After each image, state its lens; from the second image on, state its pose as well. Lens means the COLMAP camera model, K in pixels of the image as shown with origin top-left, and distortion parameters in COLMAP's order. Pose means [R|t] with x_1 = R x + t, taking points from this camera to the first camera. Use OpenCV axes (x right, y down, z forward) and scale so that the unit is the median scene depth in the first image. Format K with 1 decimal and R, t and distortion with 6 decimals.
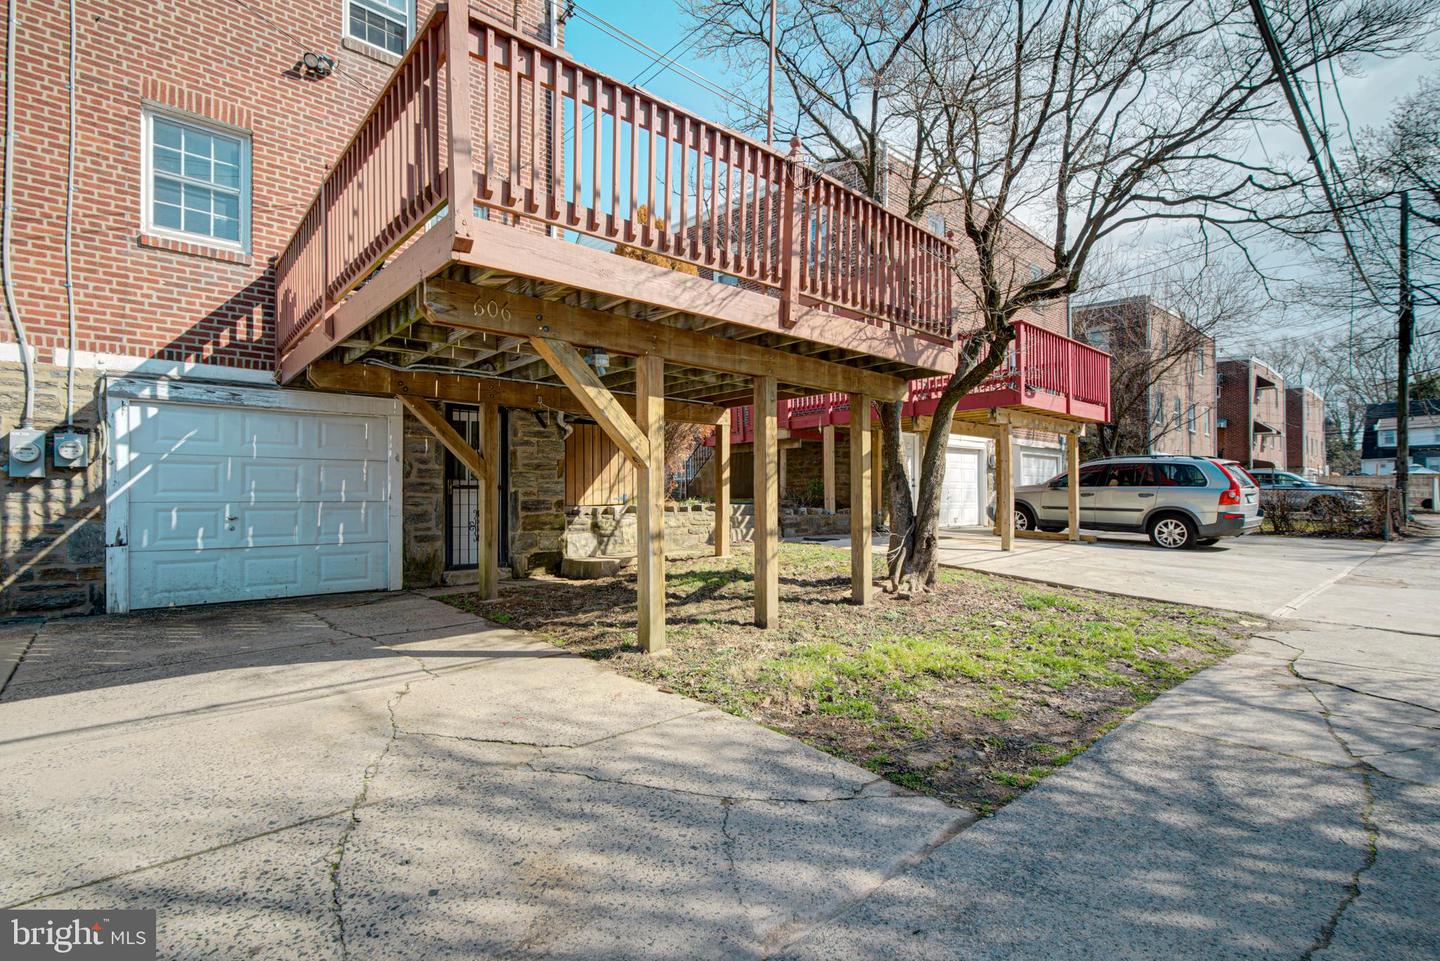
lens RADIAL K [[688.7, 0, 715.1], [0, 688.7, 485.7], [0, 0, 1]] dist [-0.000560, 0.000696]
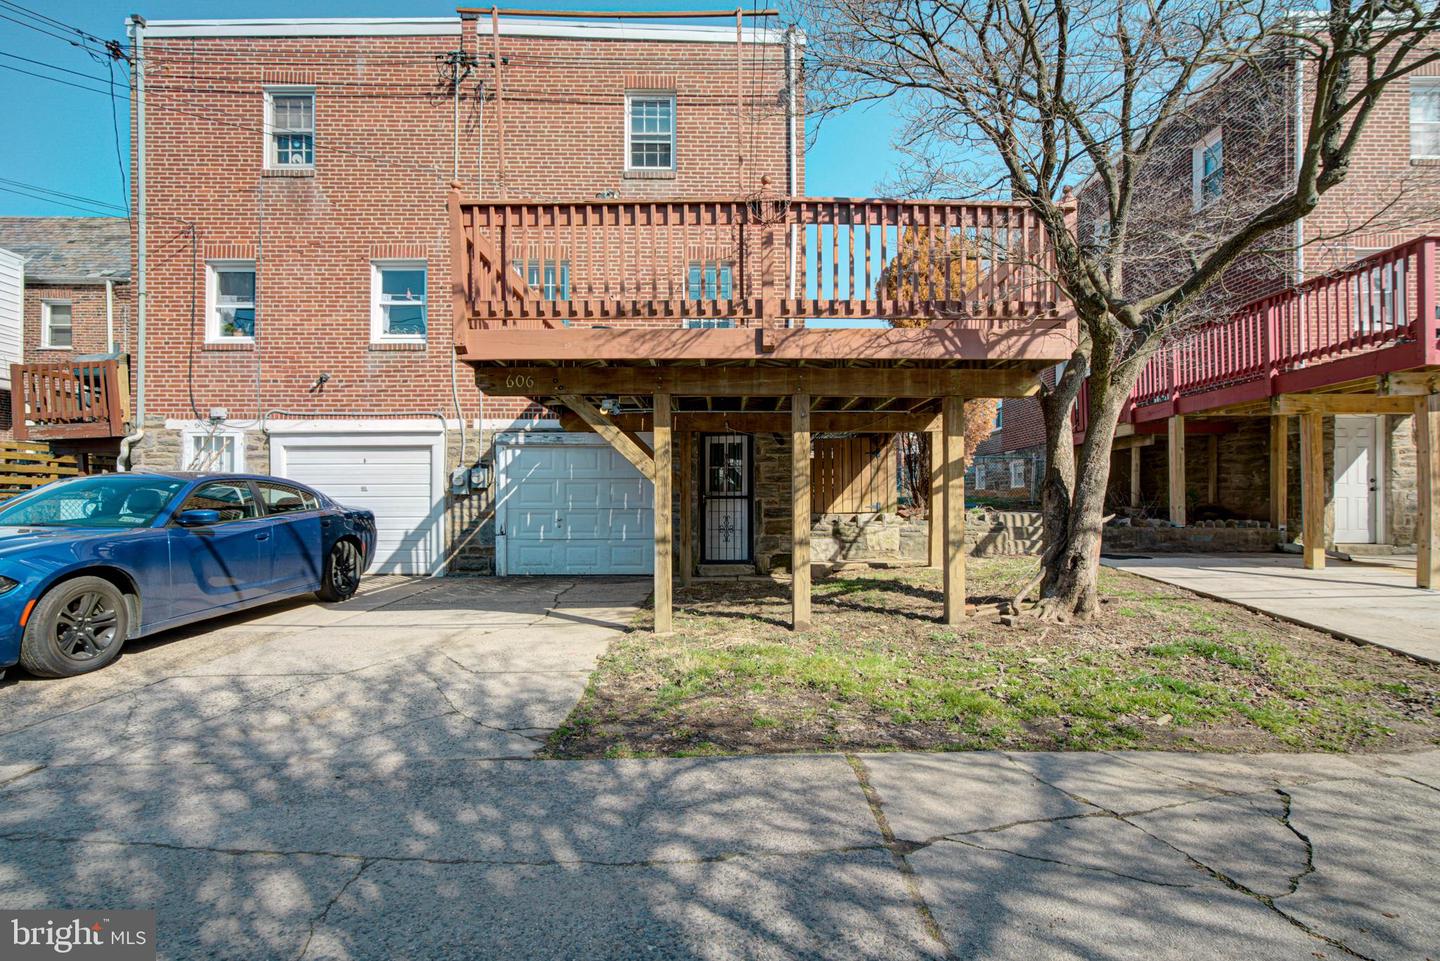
lens RADIAL K [[678.2, 0, 711.1], [0, 678.2, 494.5], [0, 0, 1]] dist [0.000808, 0.000458]
pose [[0.753909, -0.008009, -0.656930, 0.753149], [0.011331, 0.999935, 0.000812, -0.007574], [0.656881, -0.008055, 0.753951, 0.138034]]
